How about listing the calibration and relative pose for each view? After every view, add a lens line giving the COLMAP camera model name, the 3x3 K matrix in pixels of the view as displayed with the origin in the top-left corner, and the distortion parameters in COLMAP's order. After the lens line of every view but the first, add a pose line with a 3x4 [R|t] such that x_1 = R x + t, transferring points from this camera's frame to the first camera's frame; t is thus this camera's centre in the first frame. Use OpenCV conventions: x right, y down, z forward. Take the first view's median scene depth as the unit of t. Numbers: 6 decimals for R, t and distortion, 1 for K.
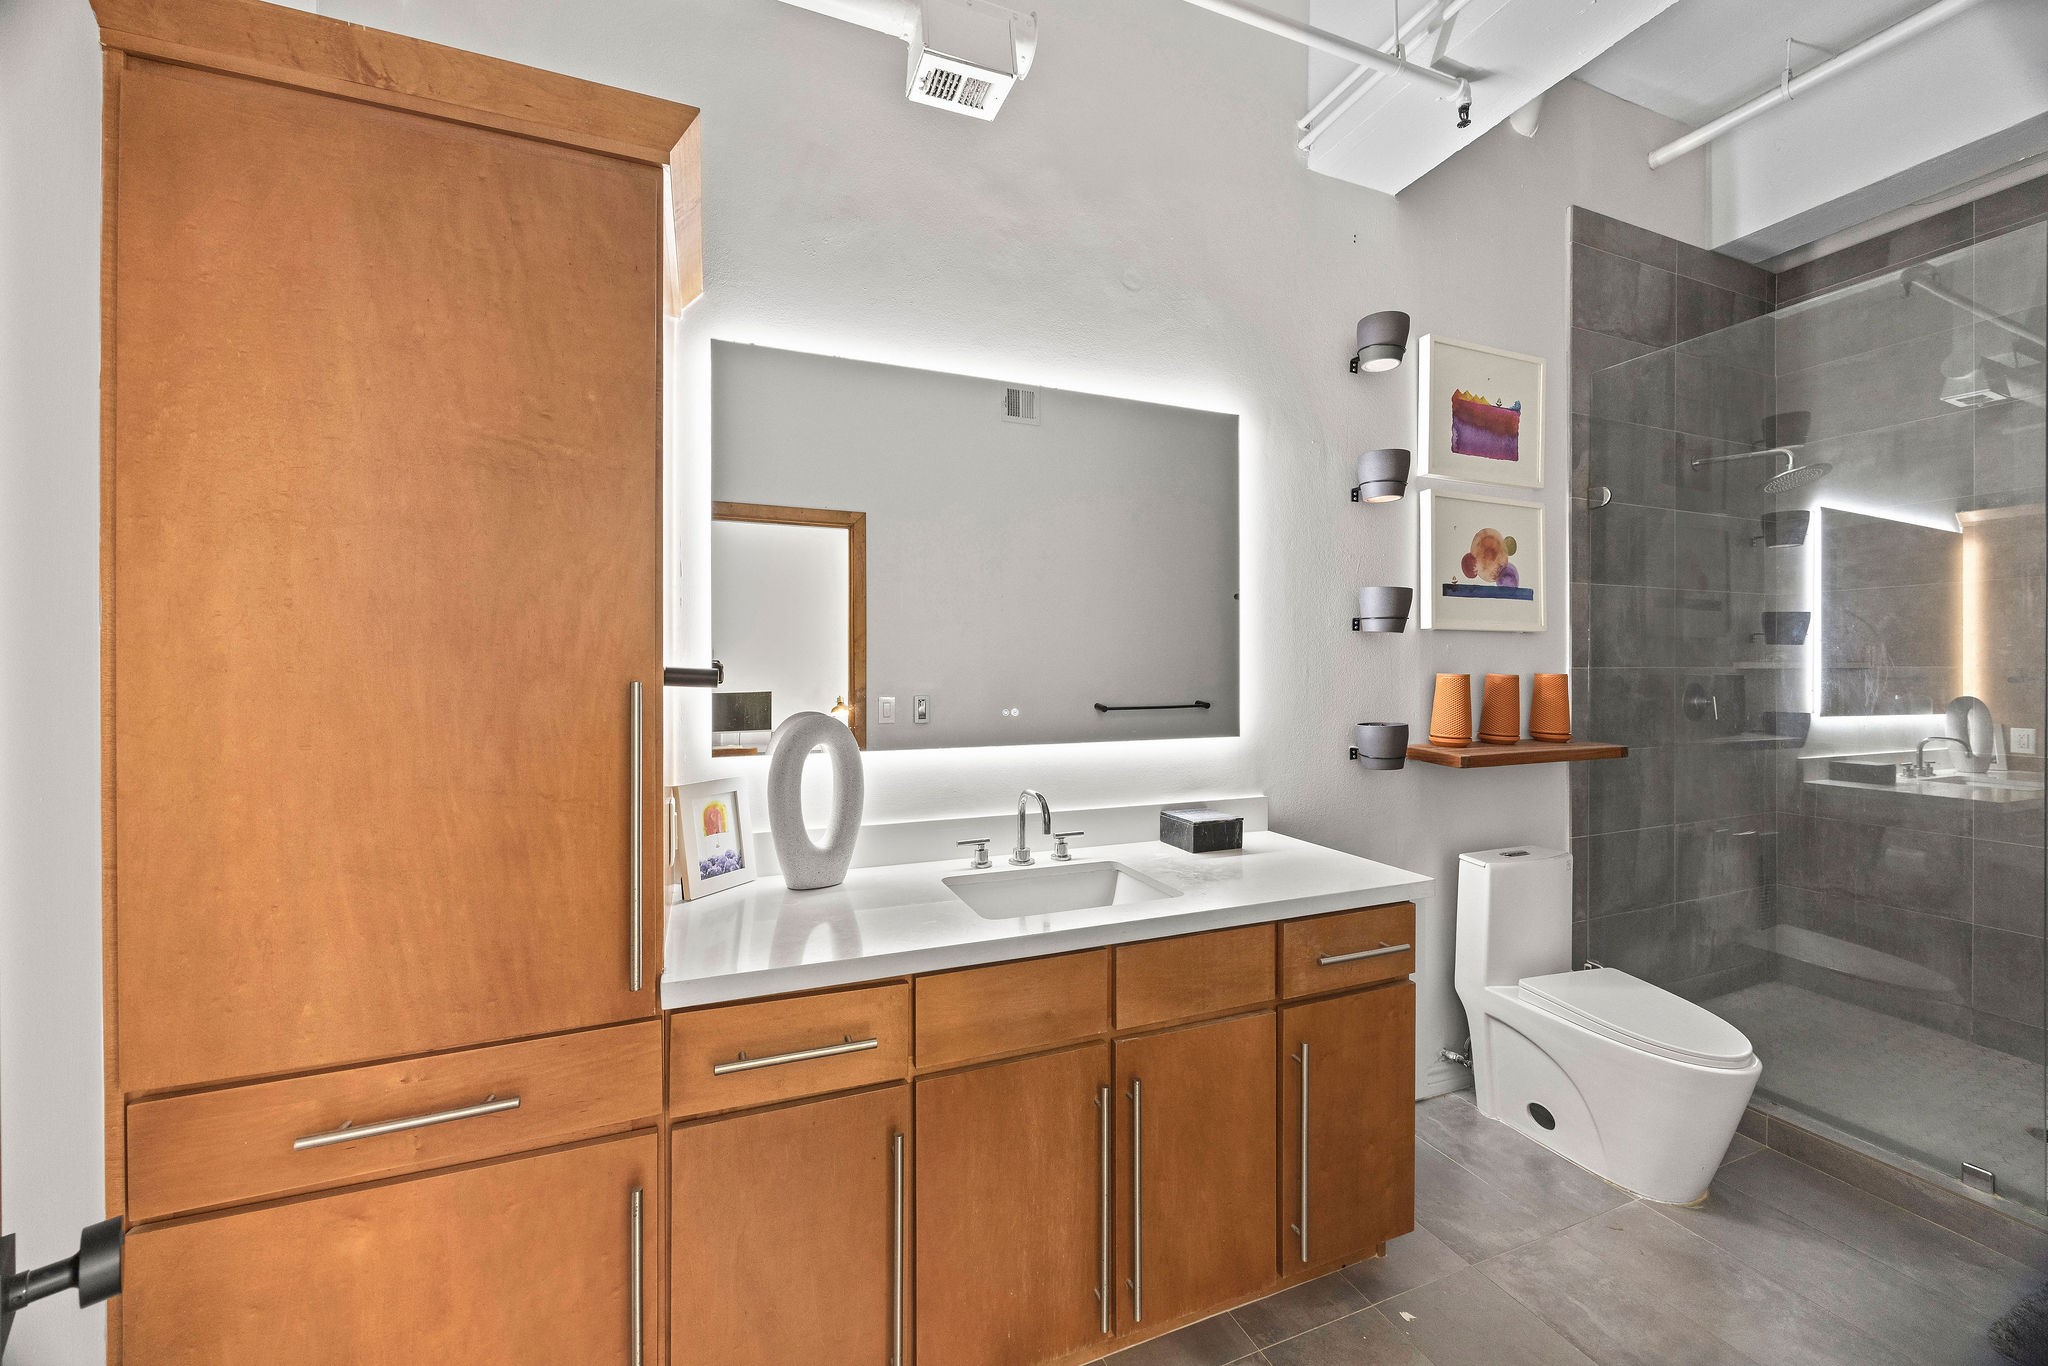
lens RADIAL K [[727.9, 0, 986.3], [0, 727.9, 684.3], [0, 0, 1]] dist [-0.017167, -0.000174]
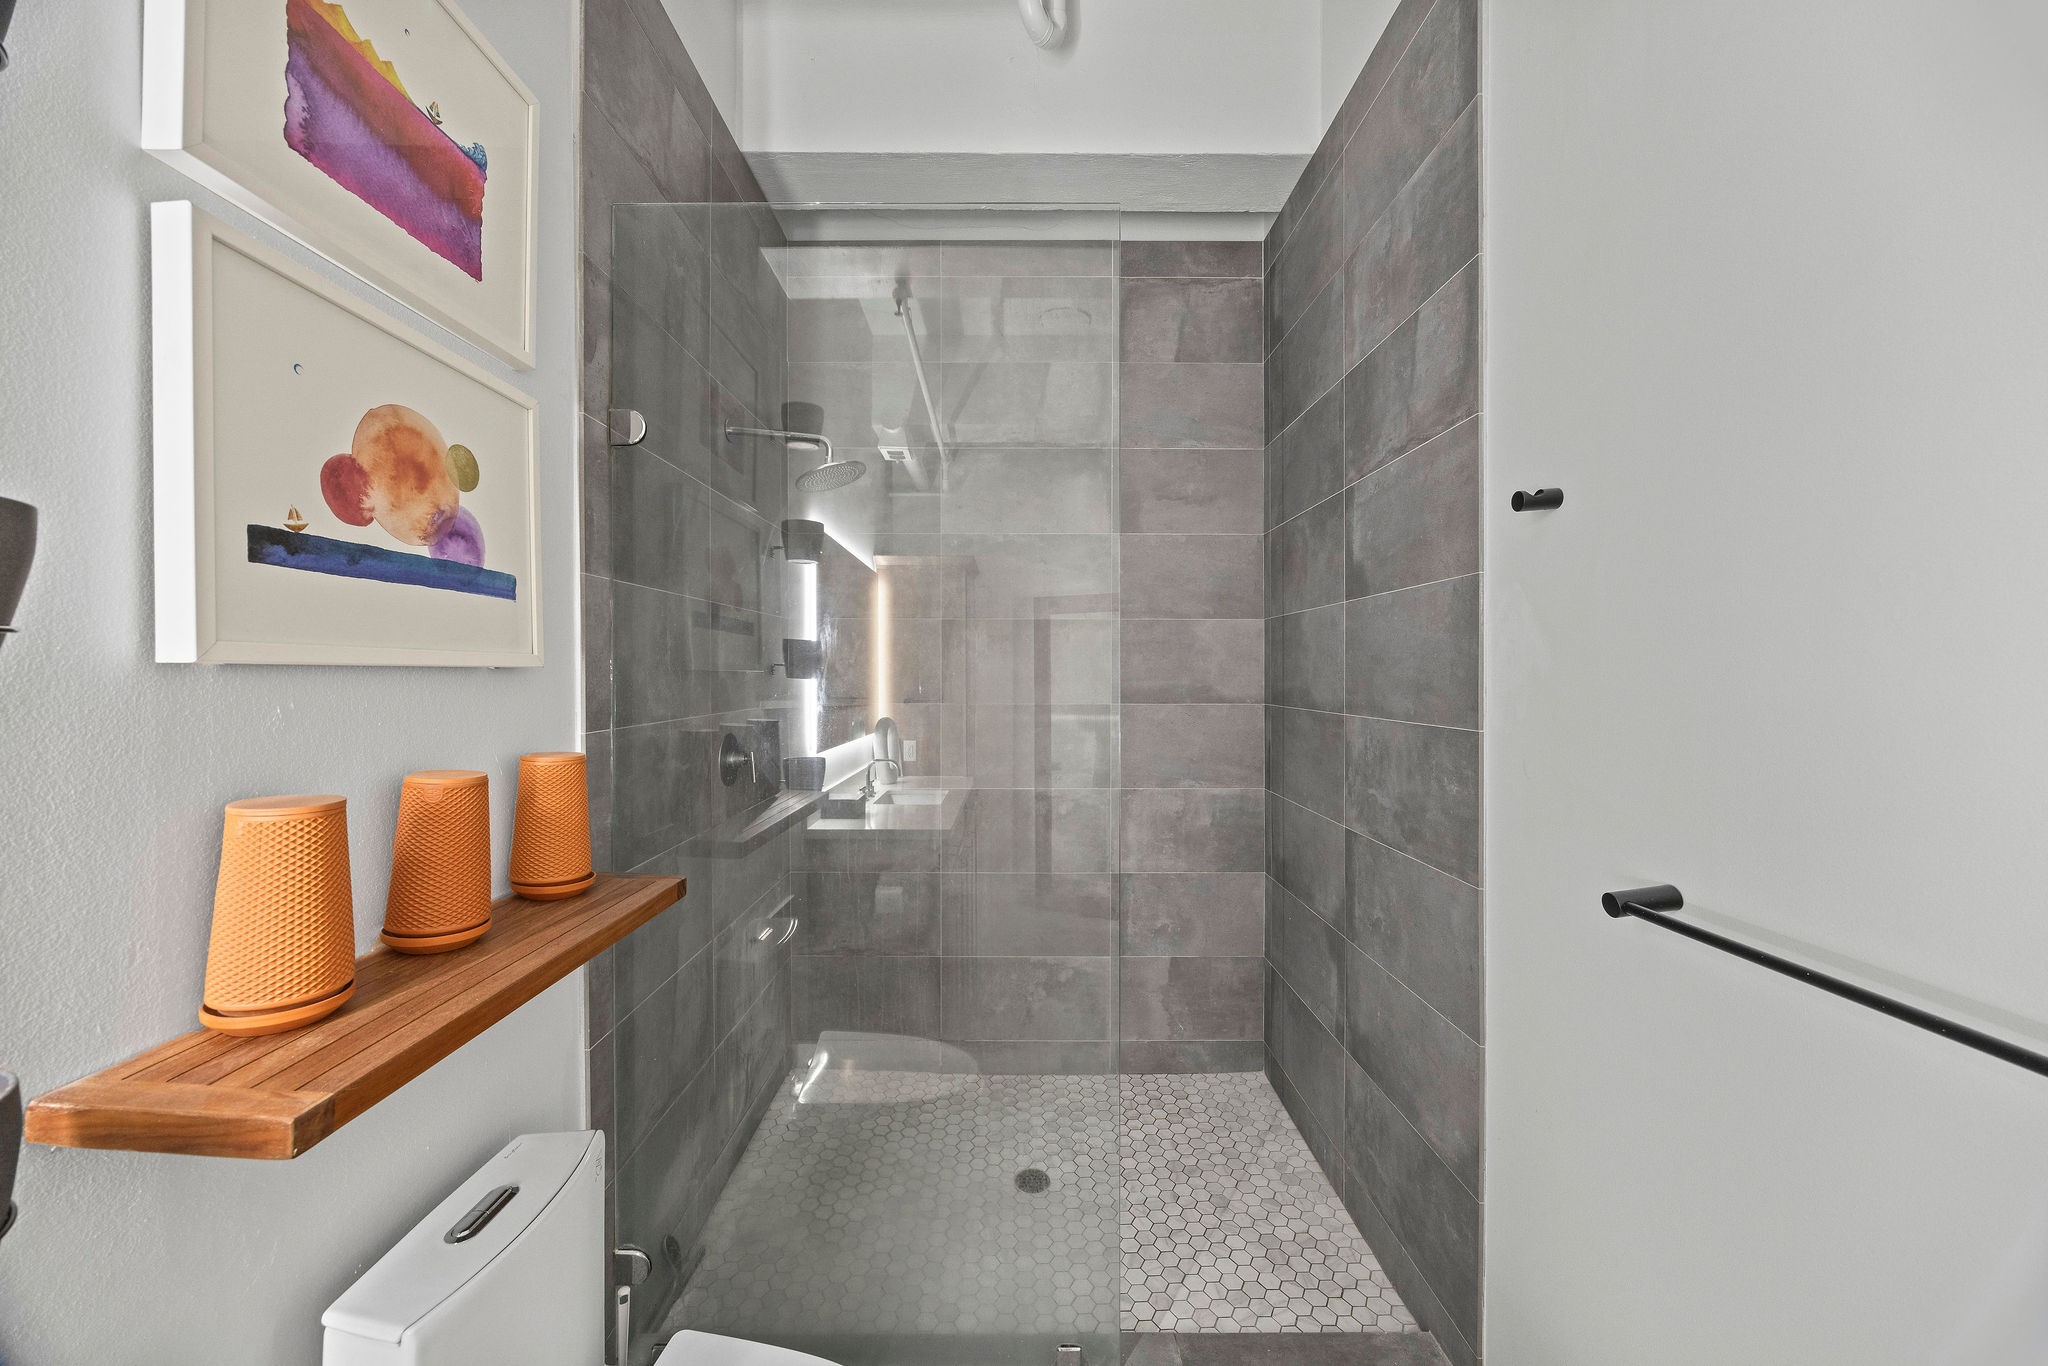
lens RADIAL K [[771.6, 0, 1016.4], [0, 771.6, 668.9], [0, 0, 1]] dist [-0.002156, 0.000213]
pose [[0.328752, 0.003885, 0.944408, 0.388931], [0.020406, 0.999729, -0.011216, -0.058968], [-0.944196, 0.022959, 0.328583, 0.523458]]
